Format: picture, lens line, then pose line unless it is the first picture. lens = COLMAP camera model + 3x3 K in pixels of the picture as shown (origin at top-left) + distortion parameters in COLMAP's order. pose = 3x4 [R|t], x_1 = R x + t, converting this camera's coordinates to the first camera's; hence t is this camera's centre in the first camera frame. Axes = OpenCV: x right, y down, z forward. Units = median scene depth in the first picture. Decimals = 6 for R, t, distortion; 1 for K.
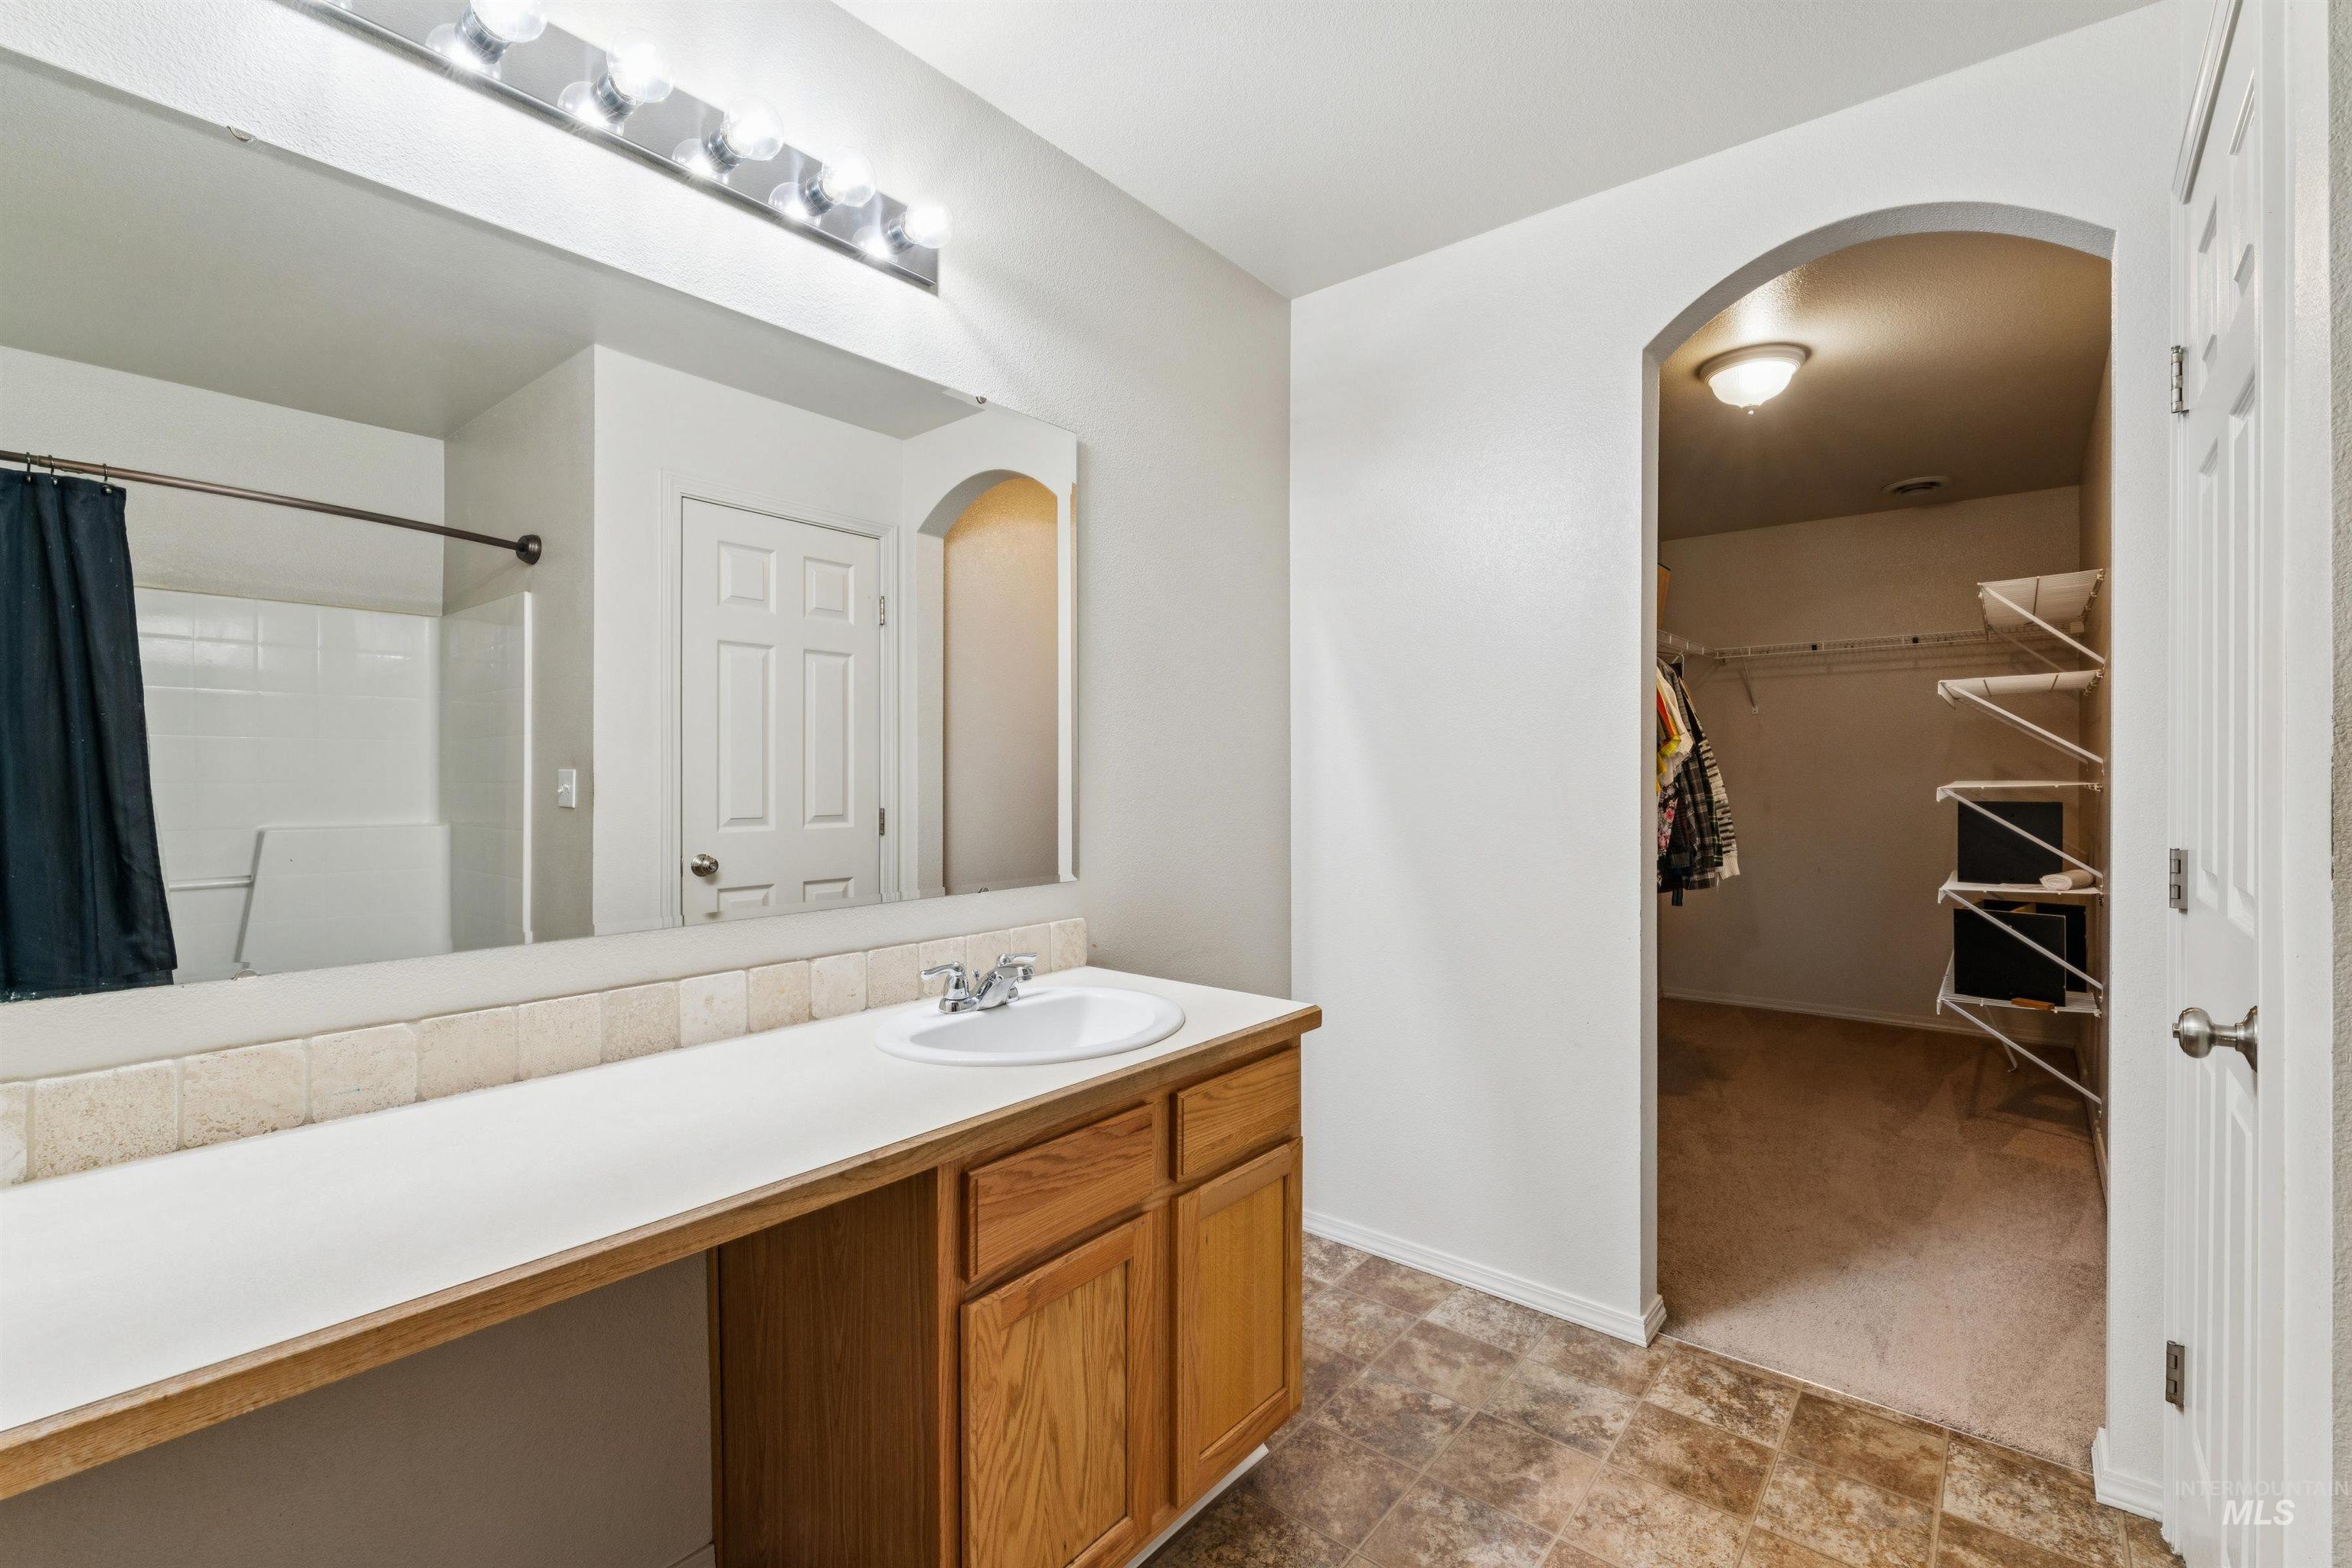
lens RADIAL K [[1015.5, 0, 1178.0], [0, 1015.5, 790.2], [0, 0, 1]] dist [-0.004540, 0.001110]
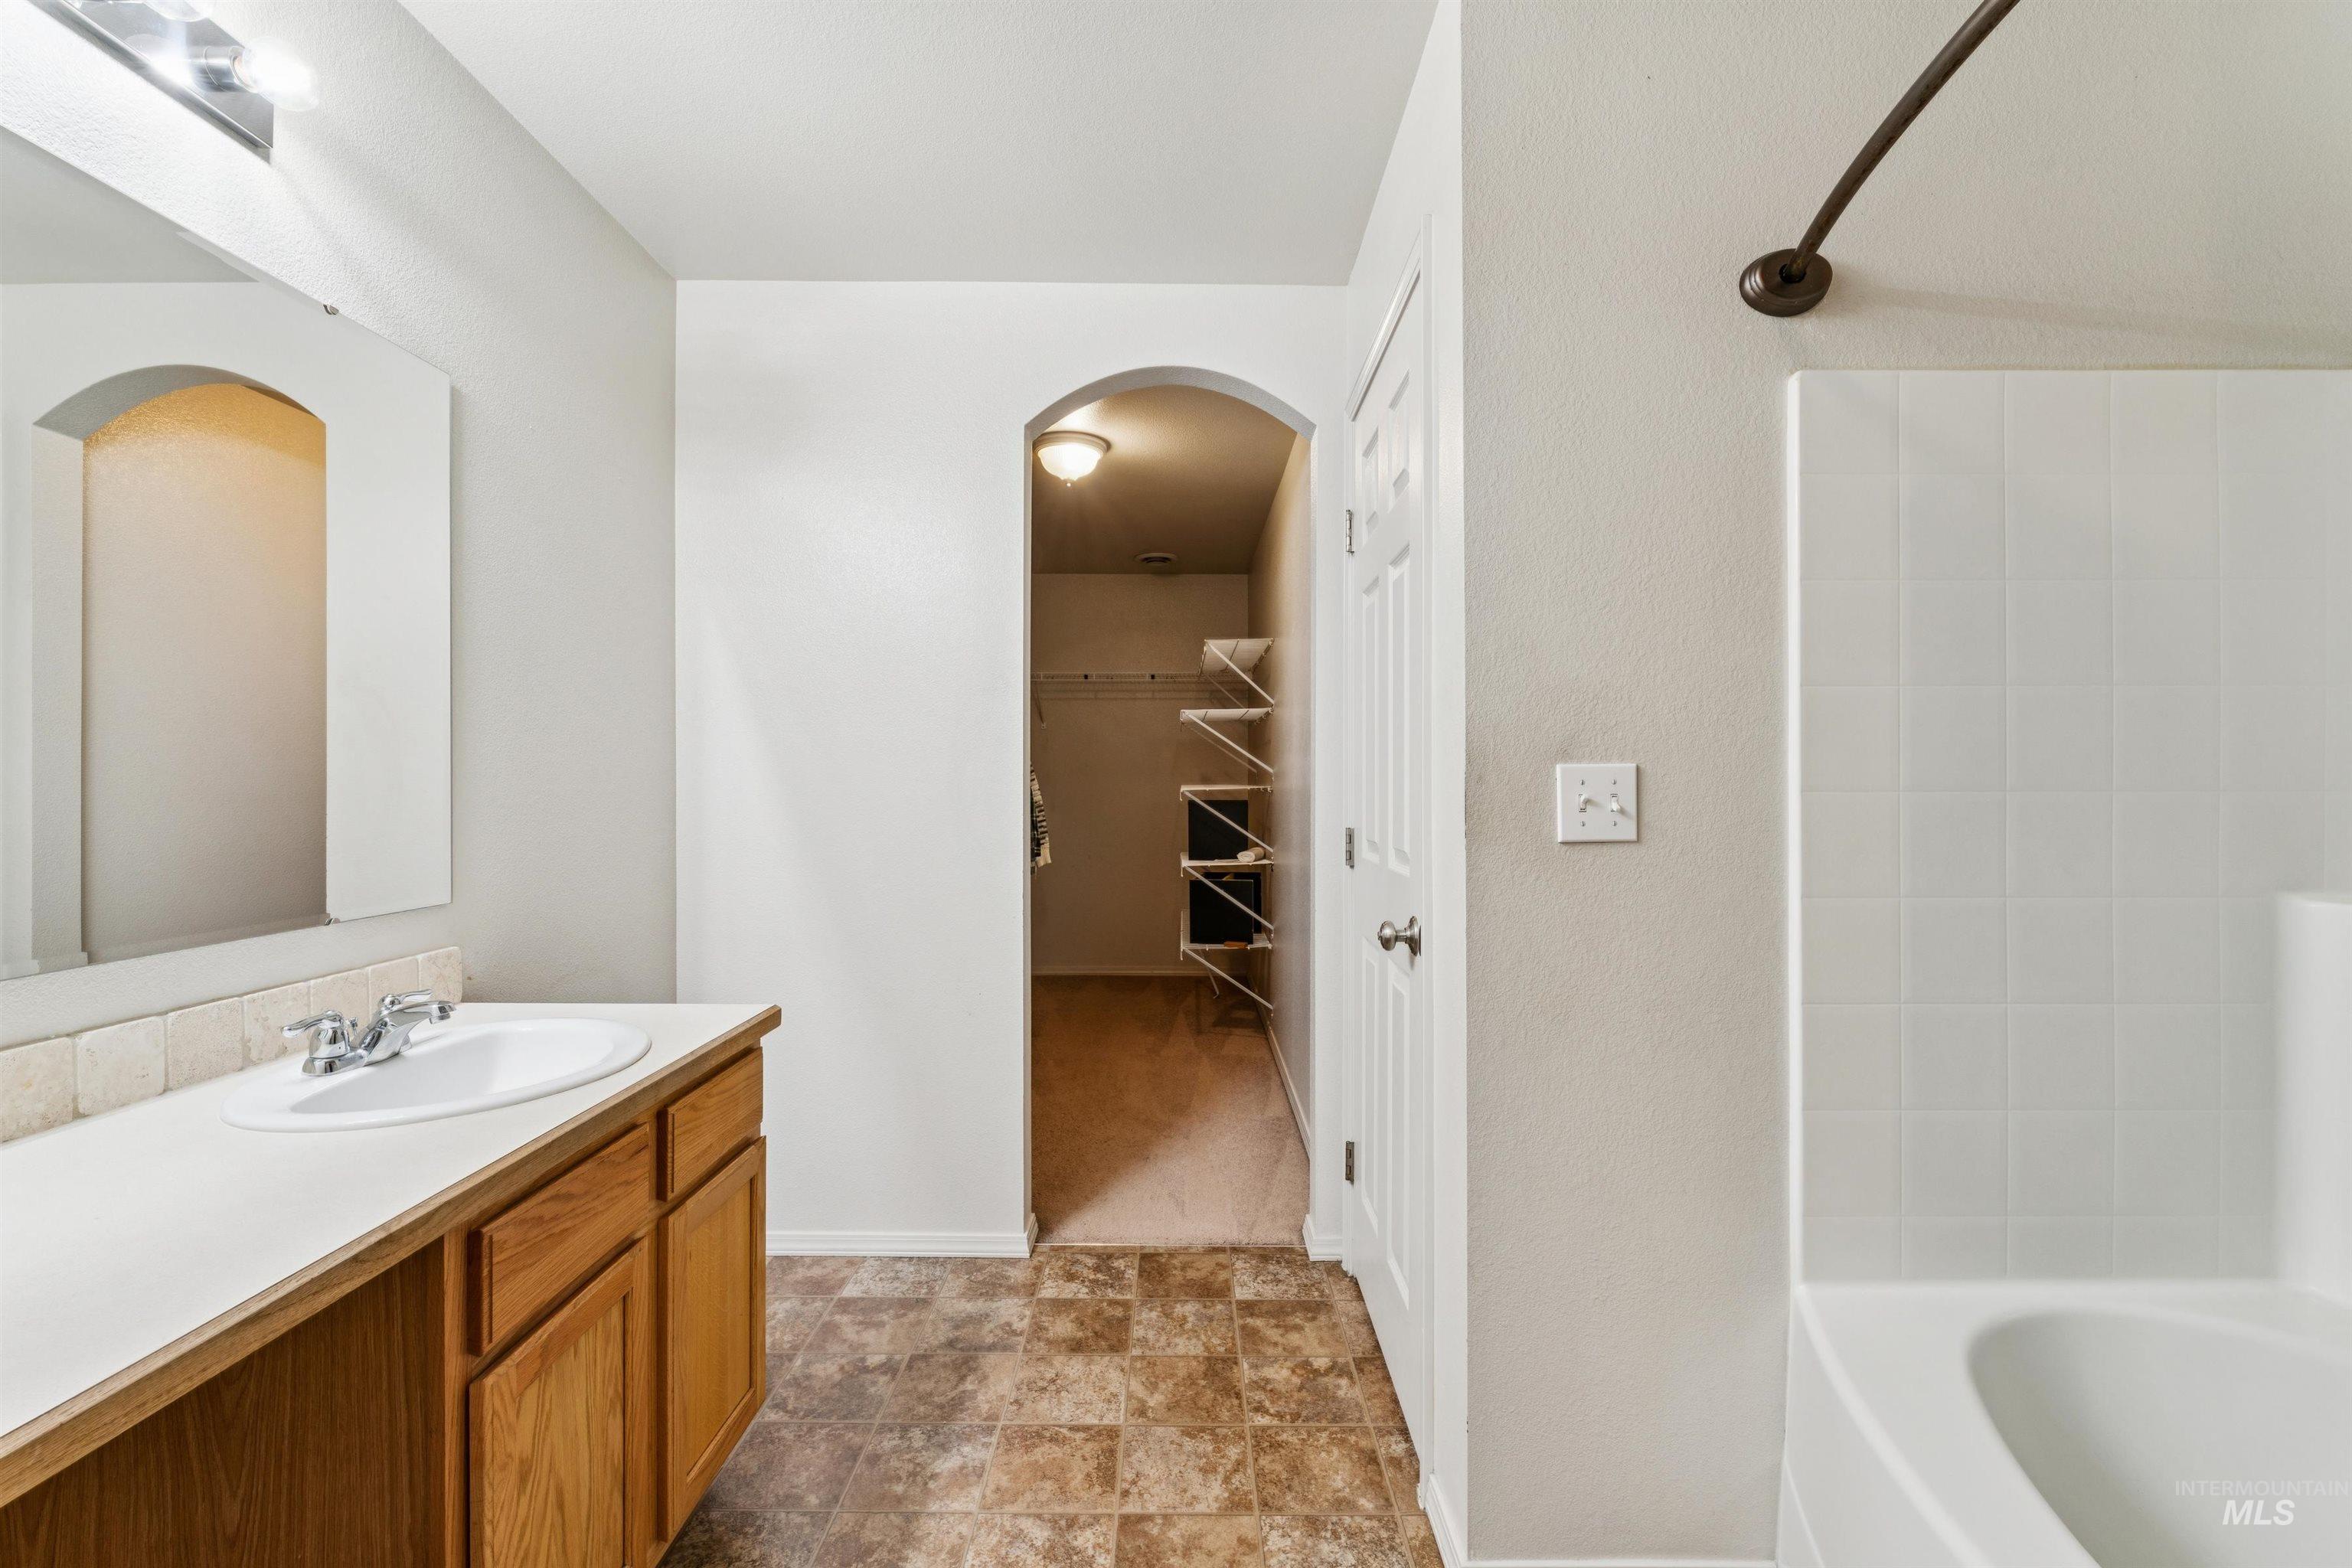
lens RADIAL K [[1015.5, 0, 1167.8], [0, 1015.5, 793.2], [0, 0, 1]] dist [-0.004540, 0.001110]
pose [[0.773756, -0.005364, 0.633461, -0.204539], [0.006025, 0.999981, 0.001109, 0.000318], [-0.633455, 0.002959, 0.773774, -0.040040]]
